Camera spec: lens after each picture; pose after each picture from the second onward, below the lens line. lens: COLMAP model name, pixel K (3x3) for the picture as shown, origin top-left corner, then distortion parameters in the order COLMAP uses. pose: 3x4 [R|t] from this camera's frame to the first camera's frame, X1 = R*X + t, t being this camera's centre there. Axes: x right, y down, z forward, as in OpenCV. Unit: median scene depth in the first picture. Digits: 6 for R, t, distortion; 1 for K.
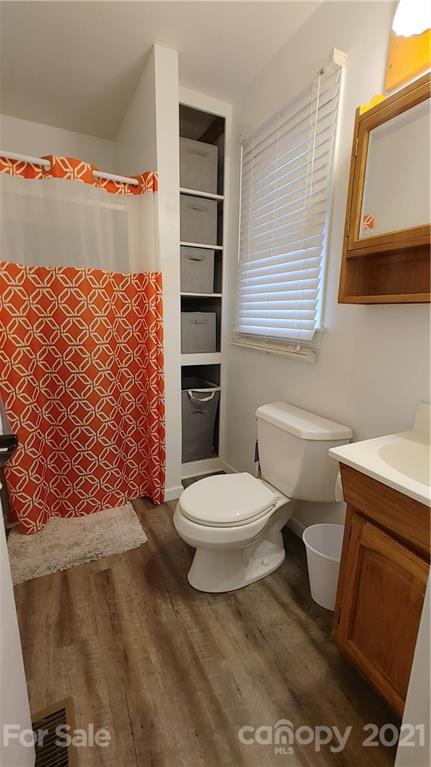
lens RADIAL K [[326.7, 0, 216.7], [0, 326.7, 387.4], [0, 0, 1]] dist [0.002766, 0.000203]
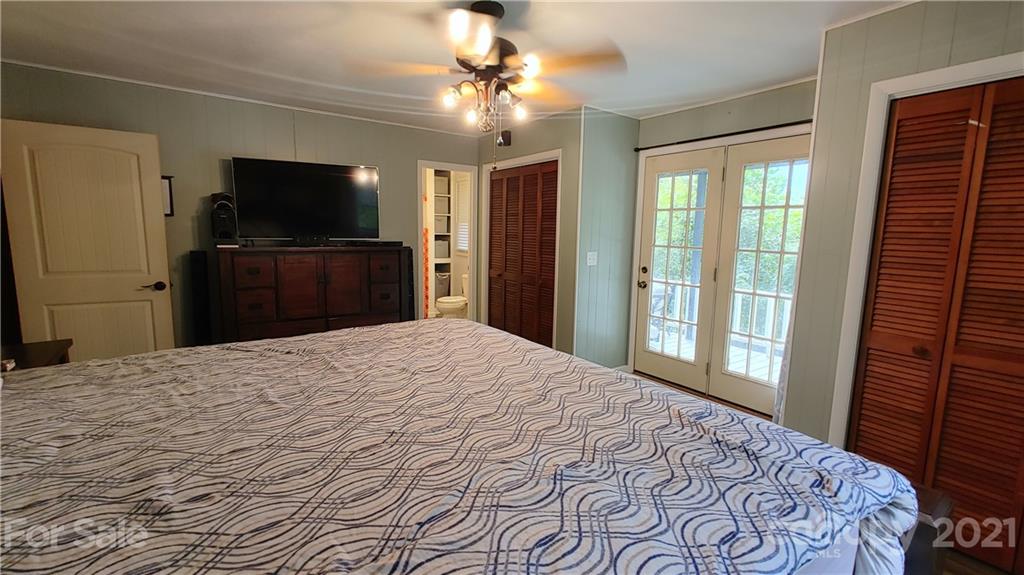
lens RADIAL K [[411.3, 0, 512.0], [0, 411.3, 287.5], [0, 0, 1]] dist [0.000413, 0.000018]
pose [[0.987158, -0.017197, 0.158816, -0.026016], [0.028526, 0.997185, -0.069337, 0.336482], [-0.157177, 0.072977, 0.984871, -2.058806]]
